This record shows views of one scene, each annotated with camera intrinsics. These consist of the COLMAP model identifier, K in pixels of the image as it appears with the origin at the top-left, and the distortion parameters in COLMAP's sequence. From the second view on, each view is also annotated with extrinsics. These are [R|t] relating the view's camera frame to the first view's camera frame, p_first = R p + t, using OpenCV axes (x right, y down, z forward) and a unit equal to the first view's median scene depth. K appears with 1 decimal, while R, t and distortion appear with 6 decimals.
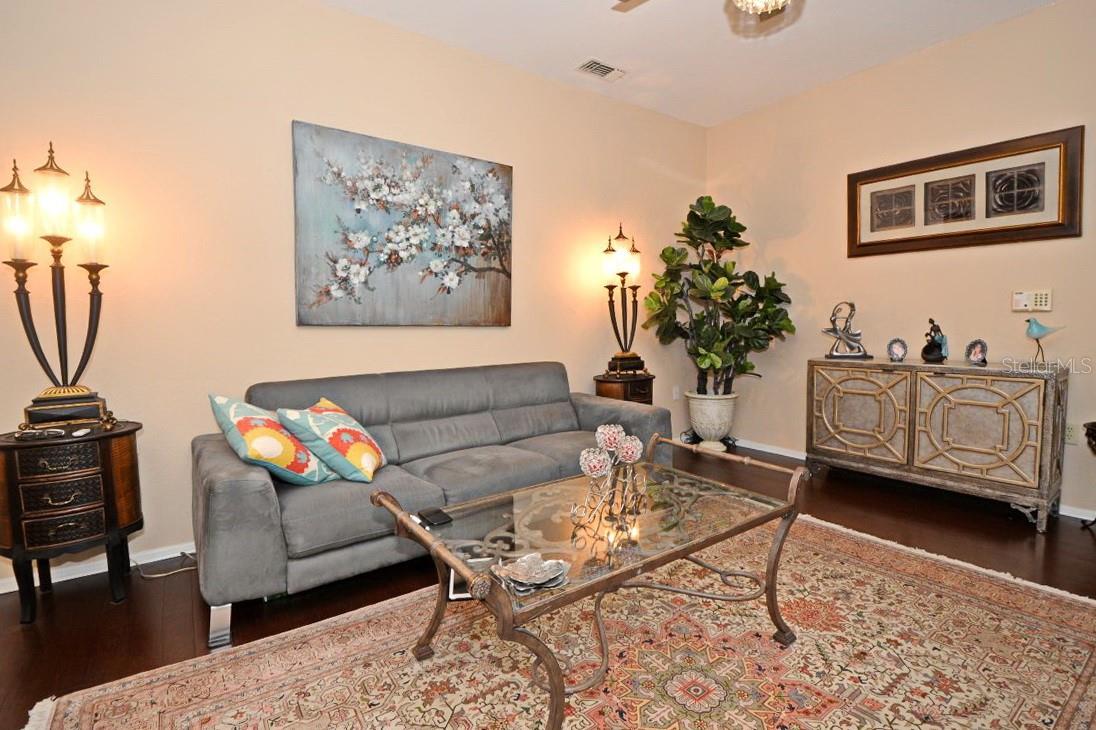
lens RADIAL K [[515.9, 0, 546.2], [0, 515.9, 357.9], [0, 0, 1]] dist [0.019421, -0.032670]
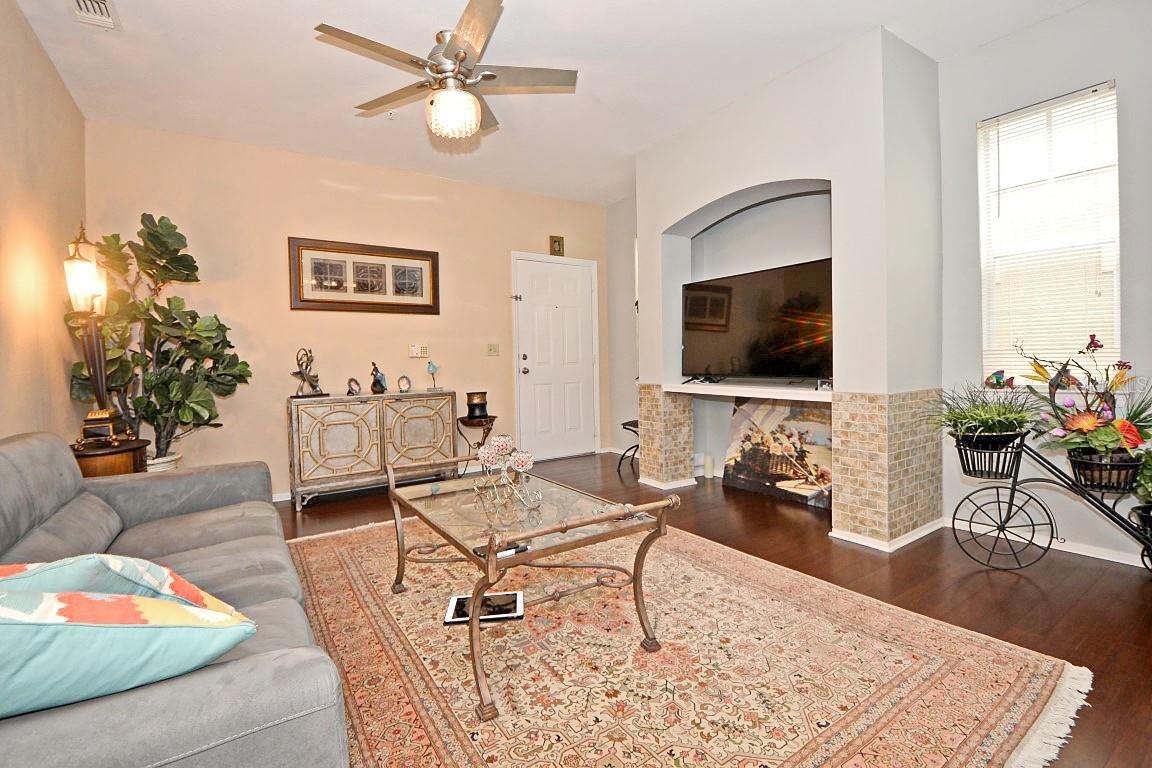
lens RADIAL K [[516.5, 0, 576.1], [0, 516.5, 377.8], [0, 0, 1]] dist [0.004276, -0.019861]
pose [[0.031879, -0.019134, 0.999309, -0.624470], [0.096112, 0.995242, 0.015990, -0.004806], [-0.994860, 0.095536, 0.033566, 0.424847]]
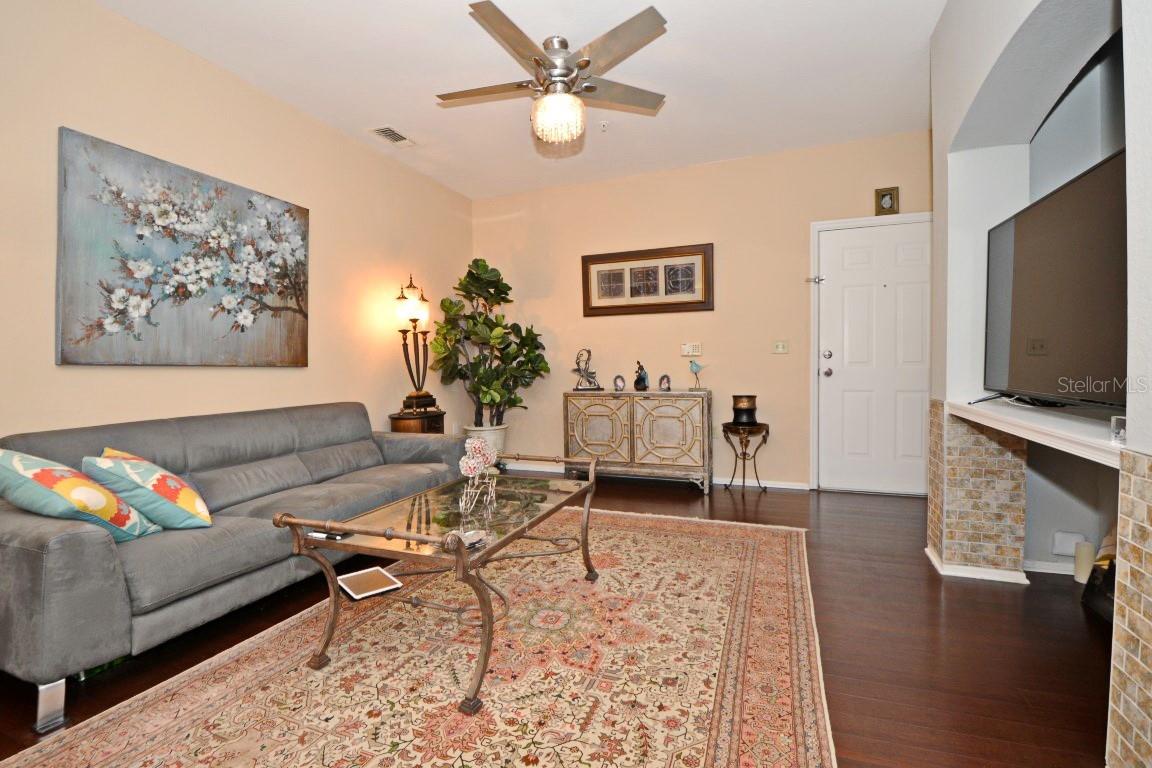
lens RADIAL K [[516.5, 0, 576.1], [0, 516.5, 377.8], [0, 0, 1]] dist [0.004276, -0.019861]
pose [[0.835693, -0.012829, 0.549047, -0.207729], [0.042968, 0.998190, -0.042078, 0.026002], [-0.547513, 0.058755, 0.834732, -0.122938]]
